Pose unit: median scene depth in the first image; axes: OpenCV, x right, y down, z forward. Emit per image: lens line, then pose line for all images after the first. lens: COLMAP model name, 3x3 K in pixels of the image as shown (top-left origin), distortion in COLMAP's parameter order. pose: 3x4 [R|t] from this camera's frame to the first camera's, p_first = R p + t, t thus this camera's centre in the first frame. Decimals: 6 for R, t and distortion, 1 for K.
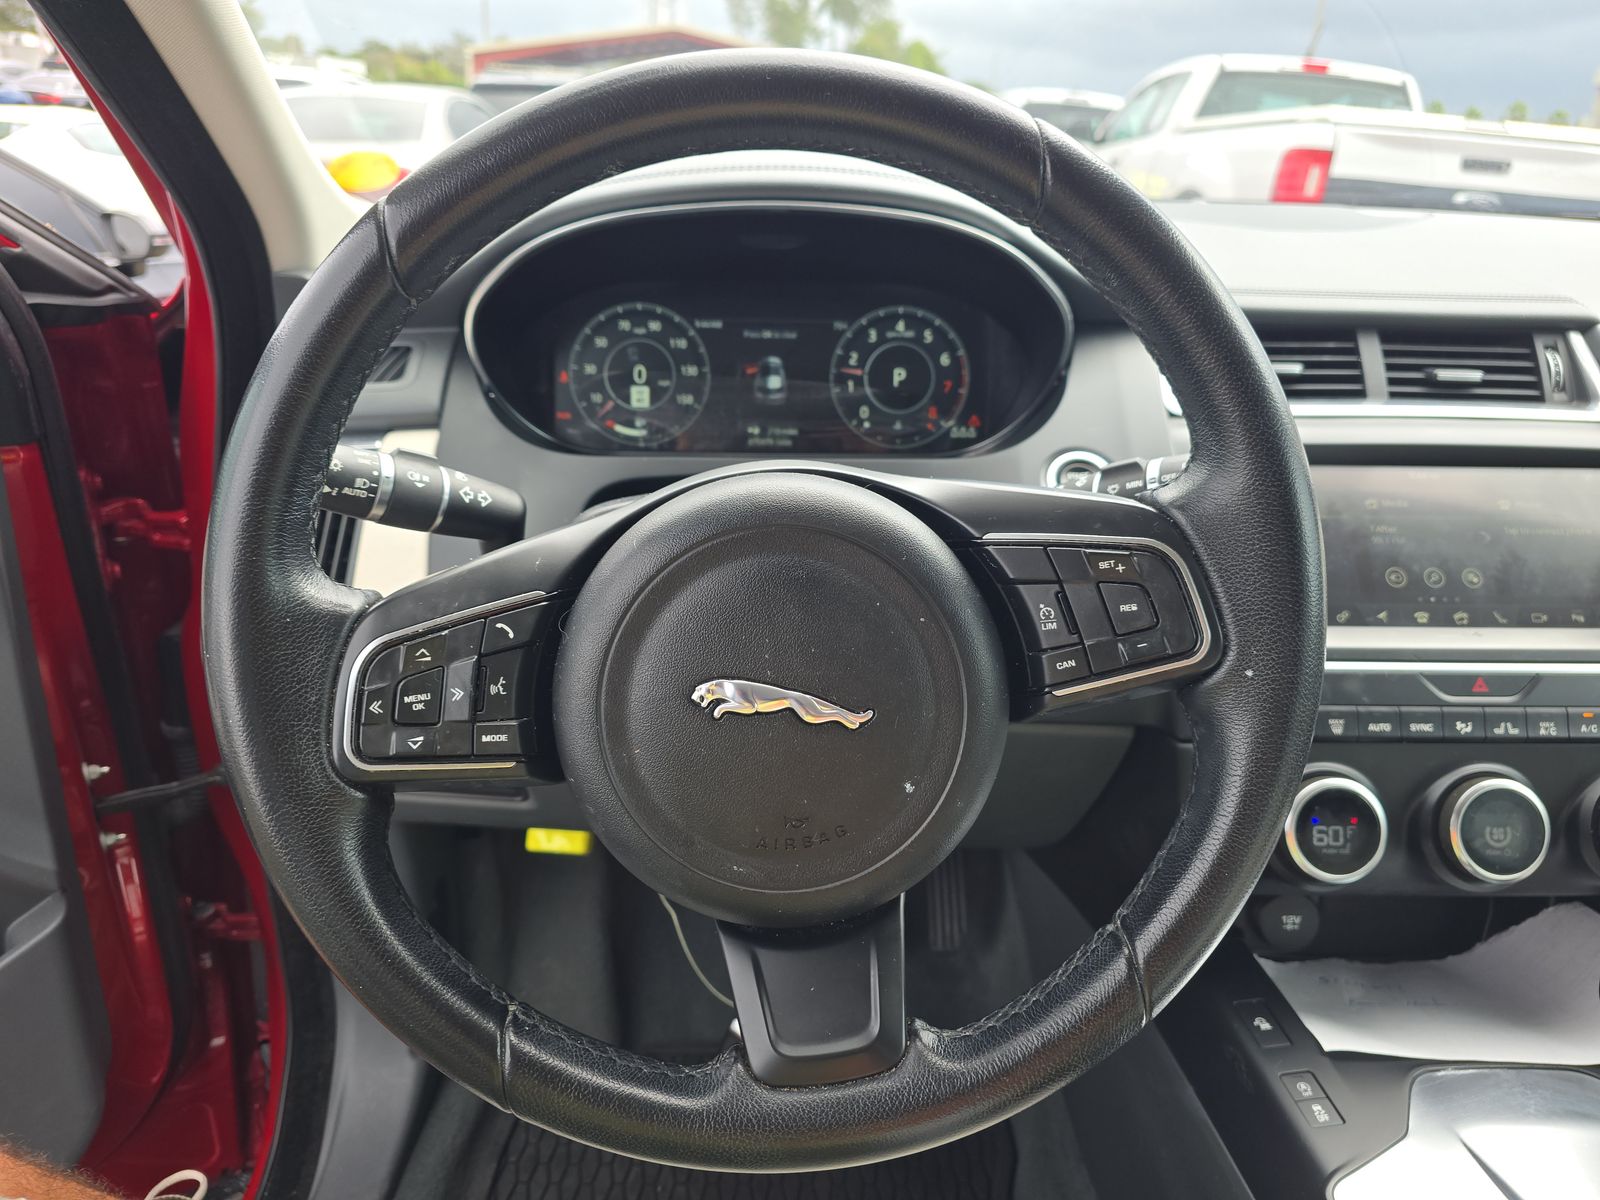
lens RADIAL K [[1081.1, 0, 800.0], [0, 1081.1, 600.0], [0, 0, 1]] dist [0.036056, -0.023581]
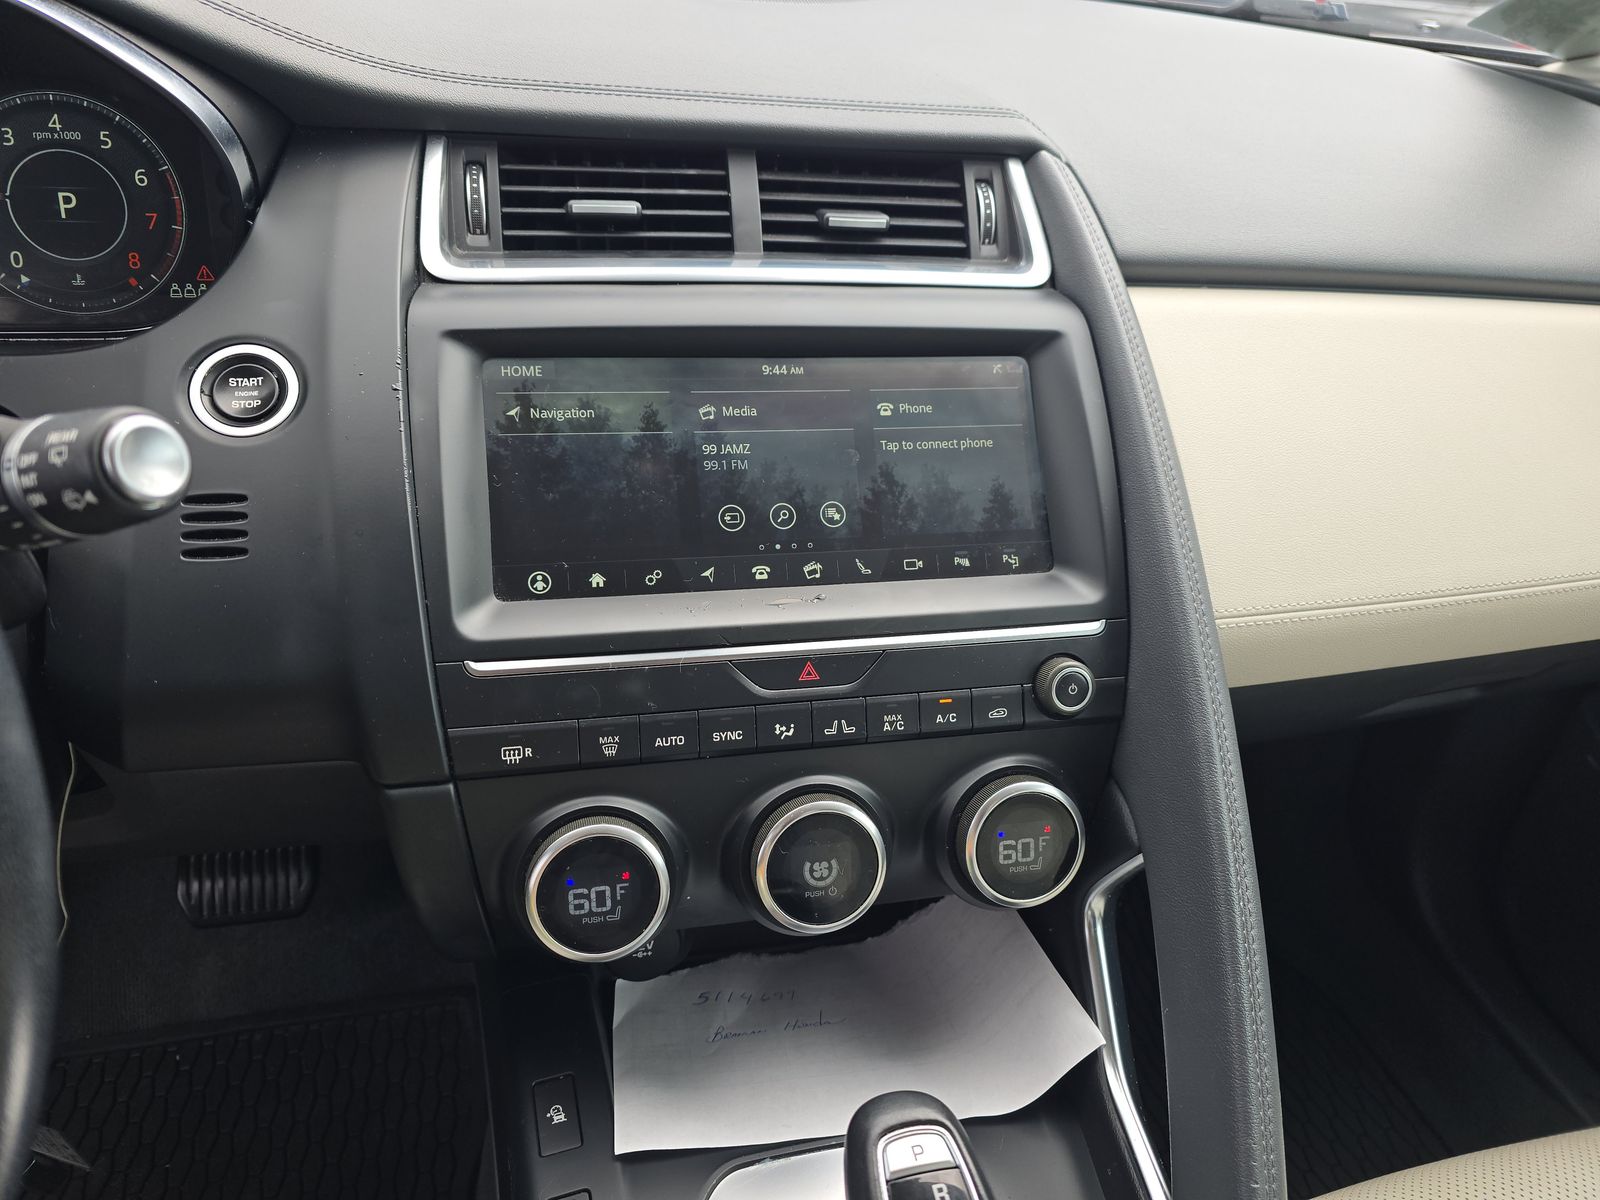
lens RADIAL K [[1086.2, 0, 798.1], [0, 1086.2, 586.8], [0, 0, 1]] dist [0.045853, -0.038230]
pose [[0.980753, -0.055769, 0.187119, 0.390481], [0.022697, 0.984408, 0.174431, -0.087052], [-0.193930, -0.166827, 0.966727, 0.243885]]
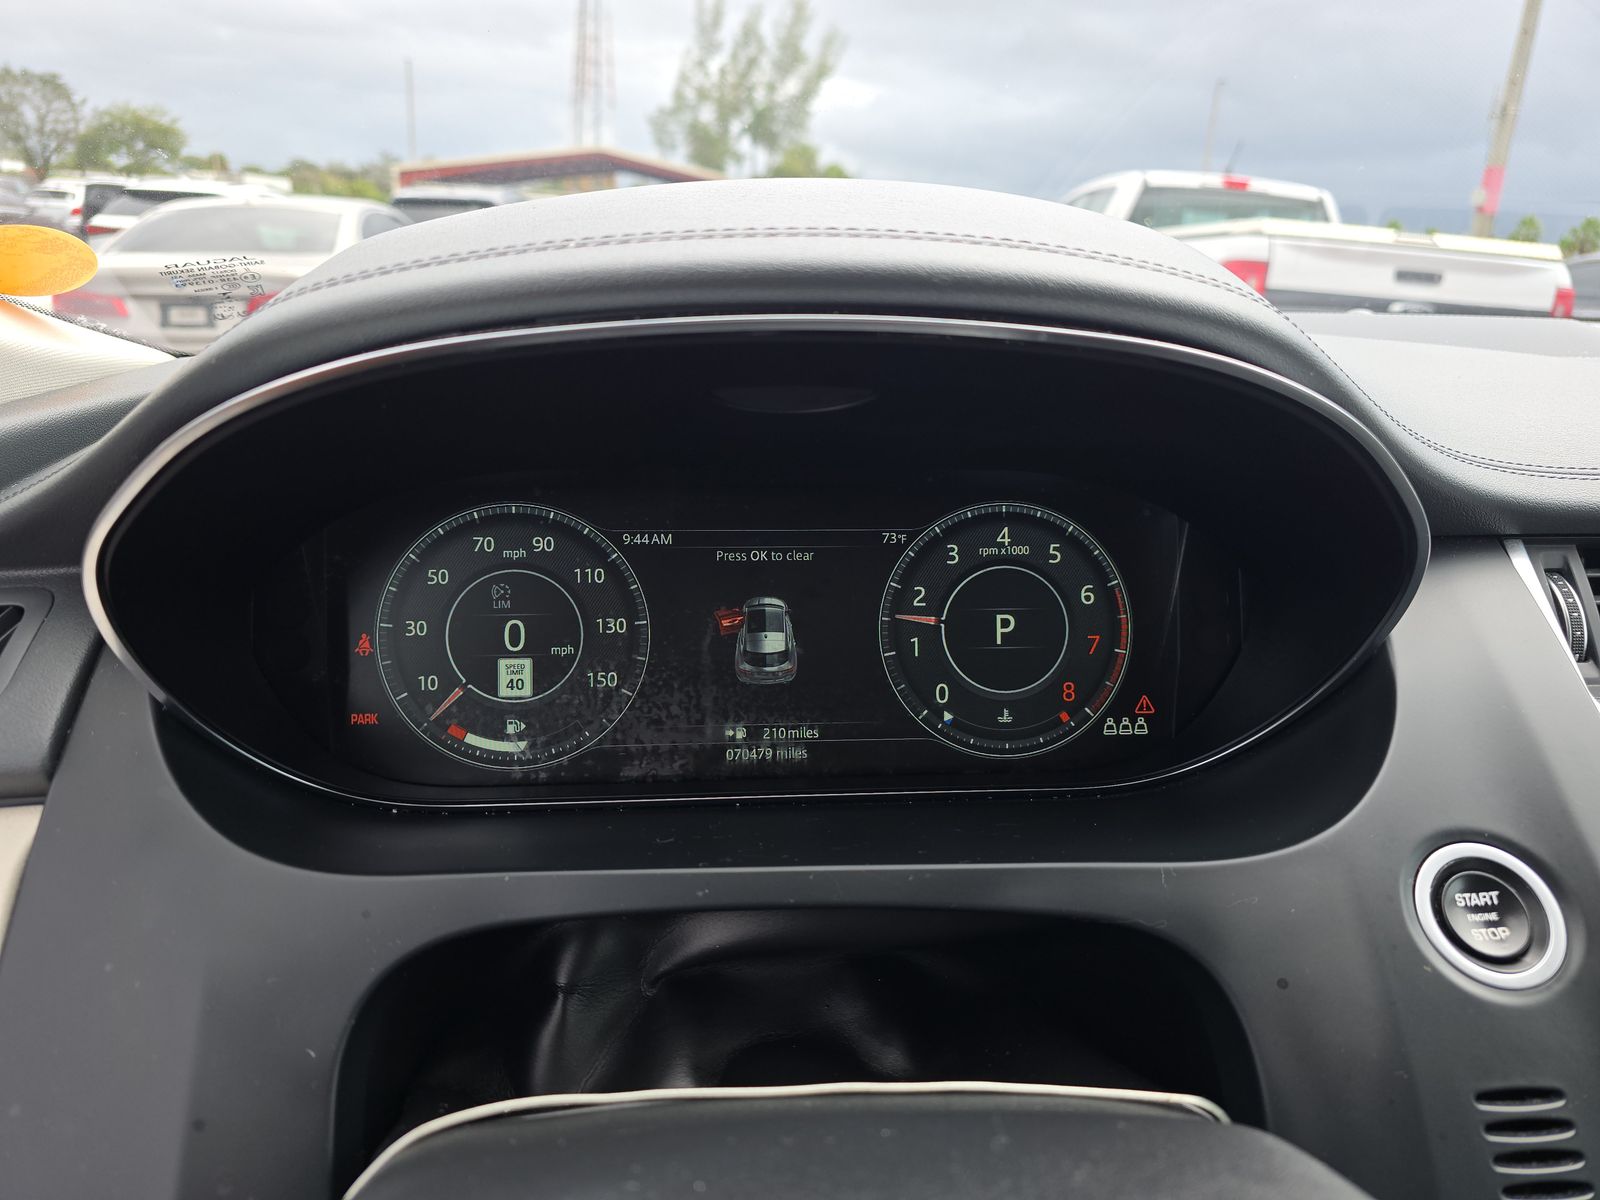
lens RADIAL K [[1086.2, 0, 798.1], [0, 1086.2, 586.8], [0, 0, 1]] dist [0.045853, -0.038230]
pose [[0.997852, -0.017681, 0.063082, -0.045209], [0.024166, 0.994328, -0.103573, -0.175614], [-0.060893, 0.104875, 0.992619, 0.474986]]
